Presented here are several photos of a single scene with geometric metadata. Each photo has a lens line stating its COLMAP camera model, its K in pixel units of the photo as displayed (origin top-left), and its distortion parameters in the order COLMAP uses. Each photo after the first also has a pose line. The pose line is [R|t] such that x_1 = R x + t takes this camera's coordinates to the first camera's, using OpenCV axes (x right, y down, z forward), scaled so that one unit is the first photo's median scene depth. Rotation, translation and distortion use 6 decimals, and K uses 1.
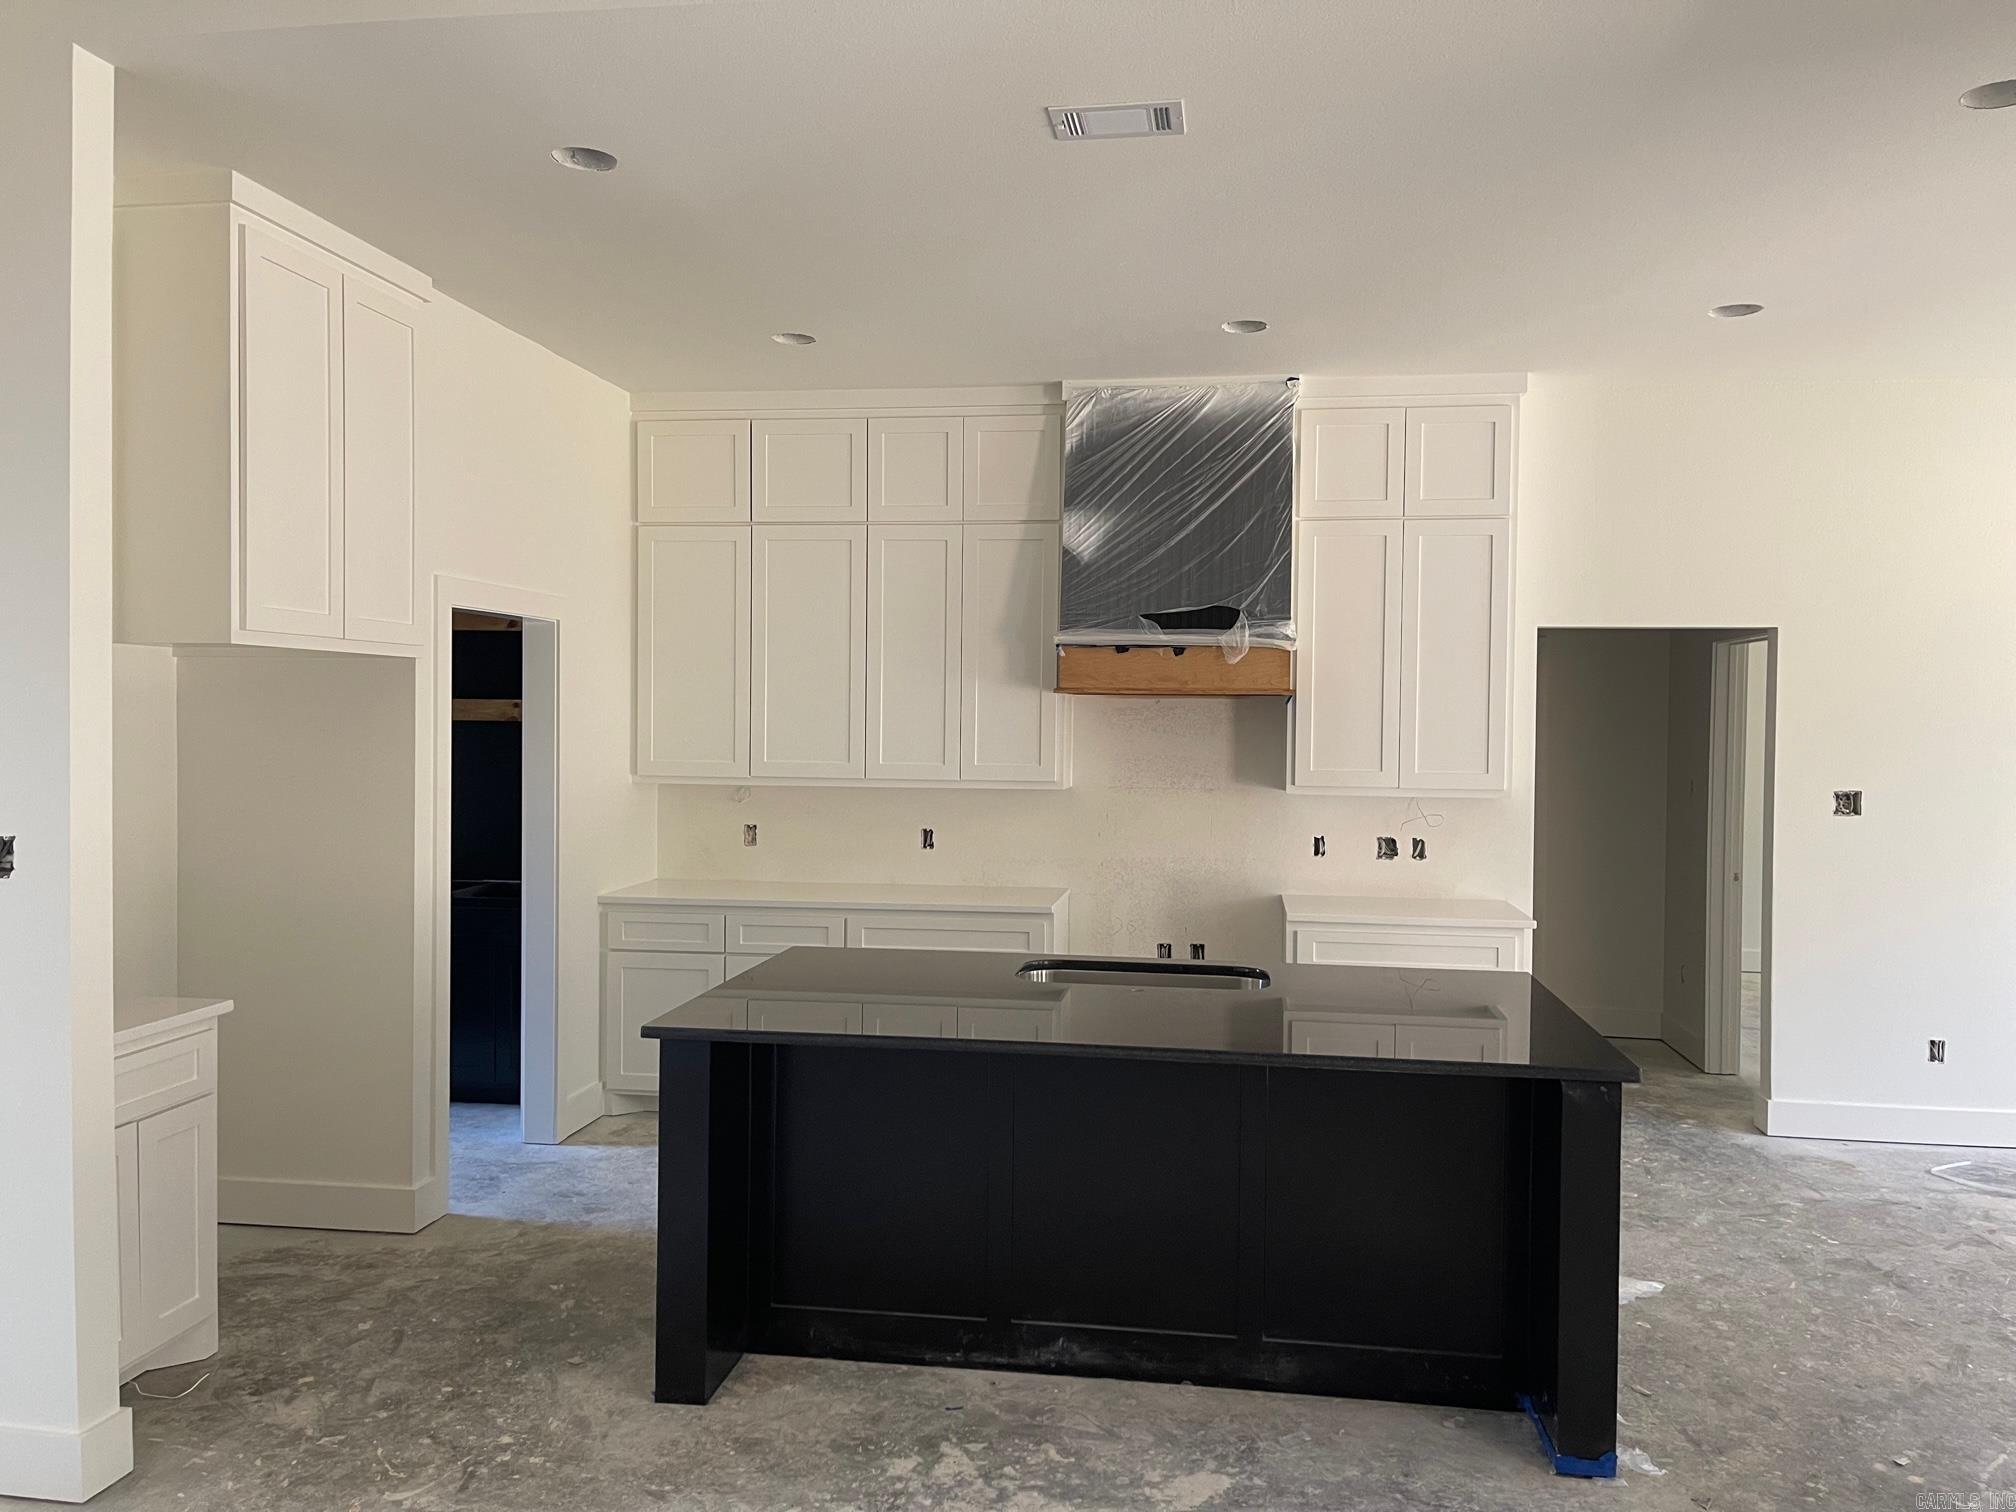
lens RADIAL K [[1524.9, 0, 1008.0], [0, 1524.9, 756.0], [0, 0, 1]] dist [0.067179, -0.115672]
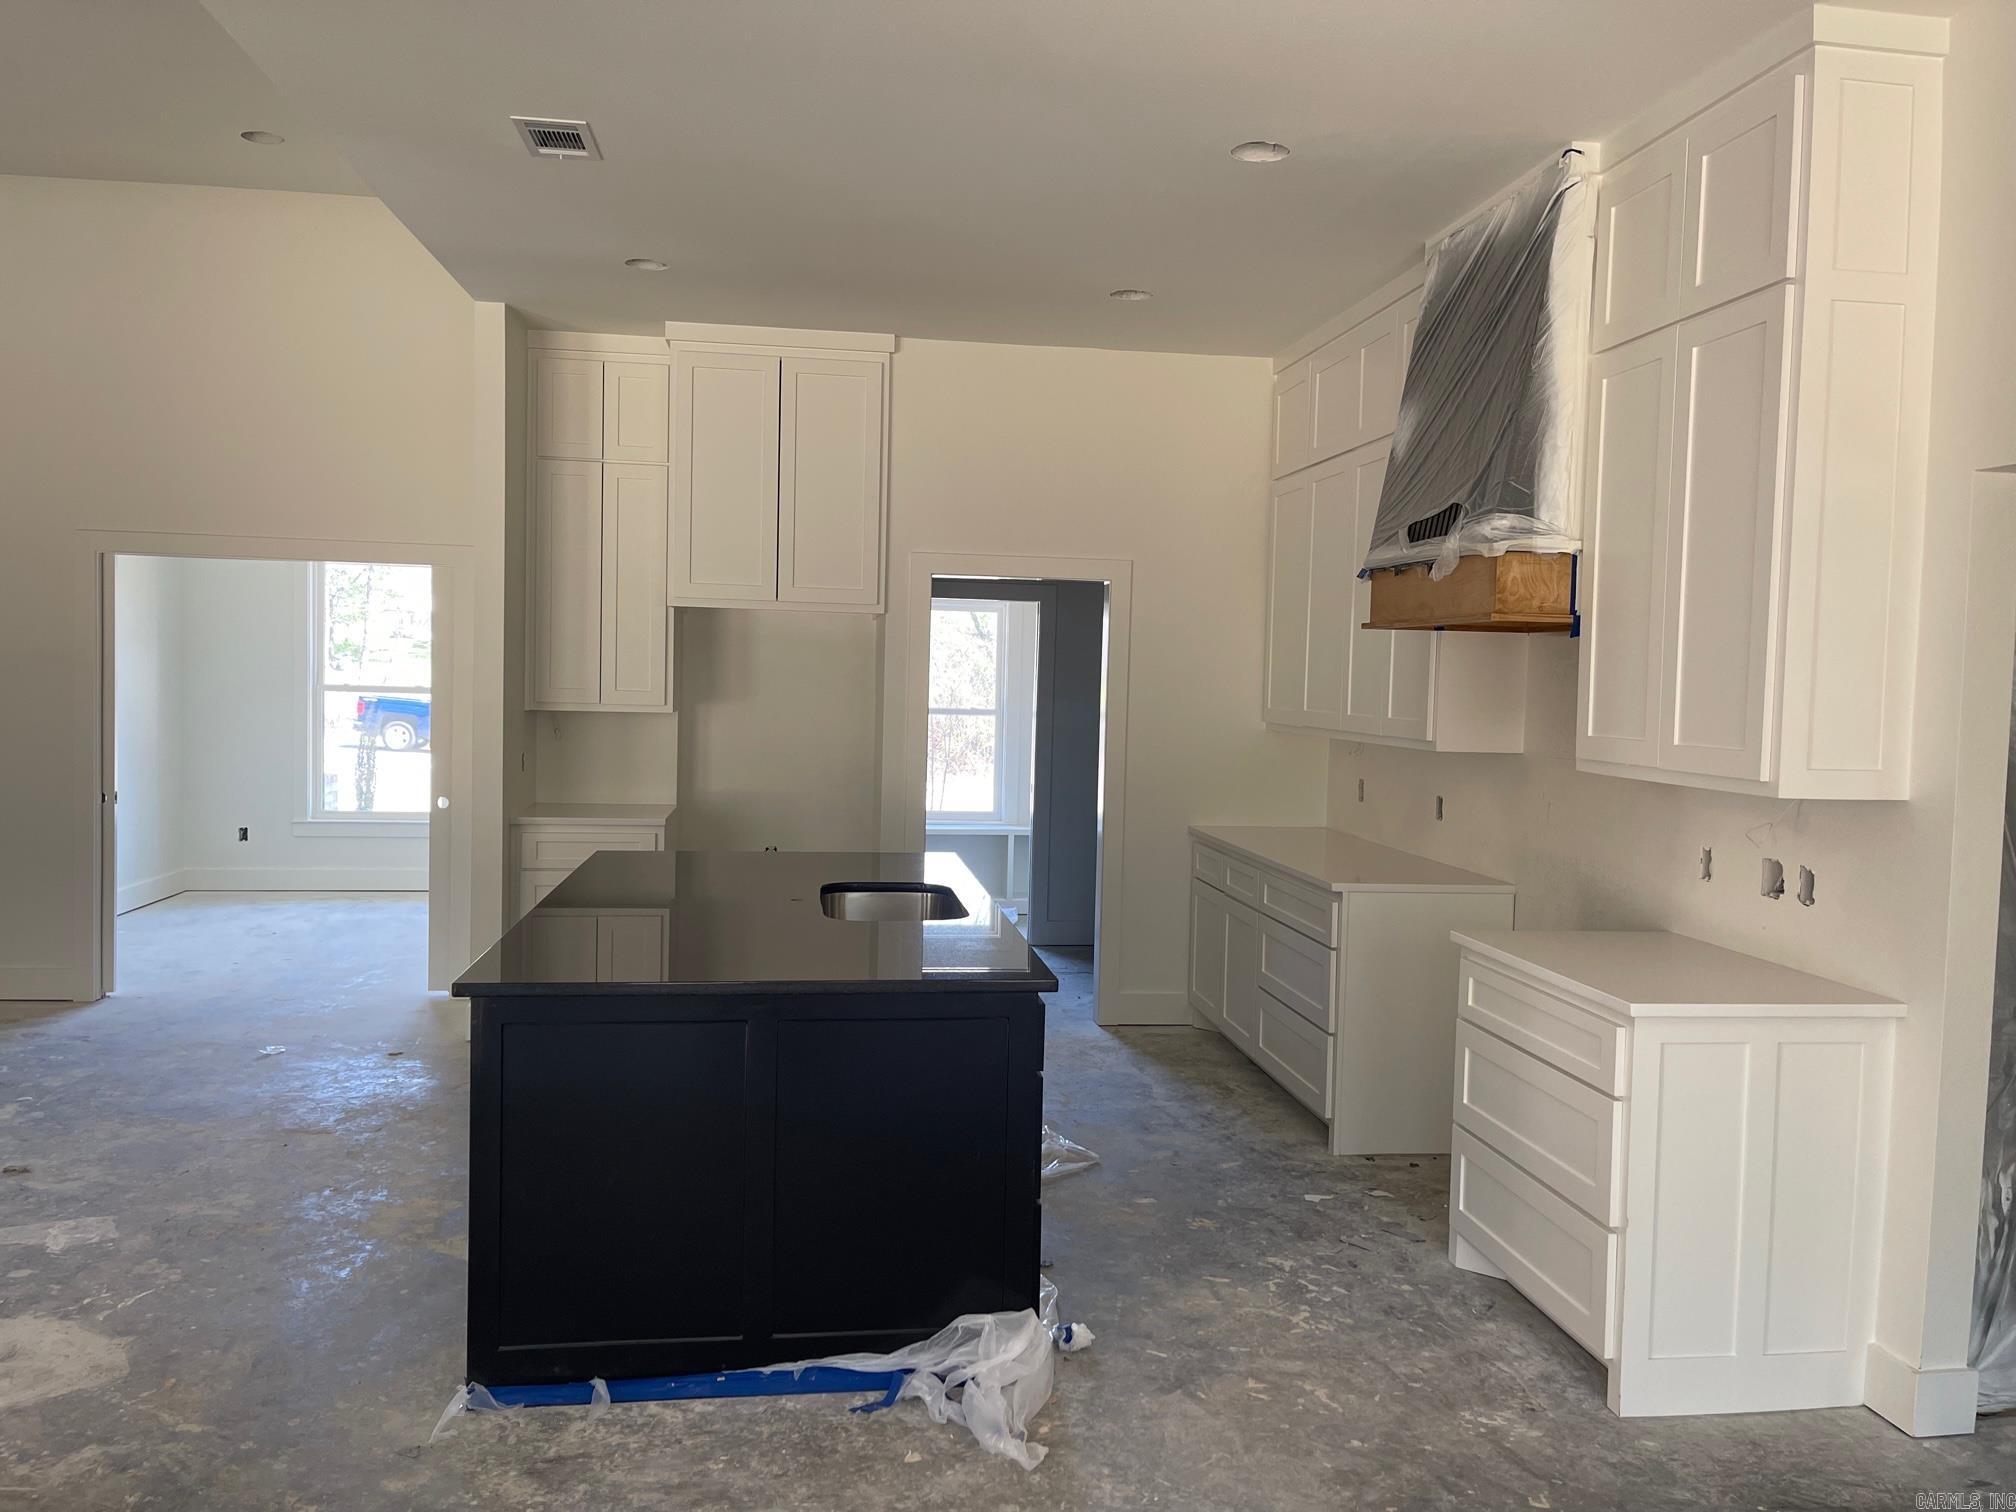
lens RADIAL K [[1524.9, 0, 1008.0], [0, 1524.9, 756.0], [0, 0, 1]] dist [0.067179, -0.115672]
pose [[0.283744, 0.050450, -0.957572, 0.767176], [-0.046530, 0.998163, 0.038801, 0.003168], [0.957770, 0.033546, 0.285570, 0.567520]]
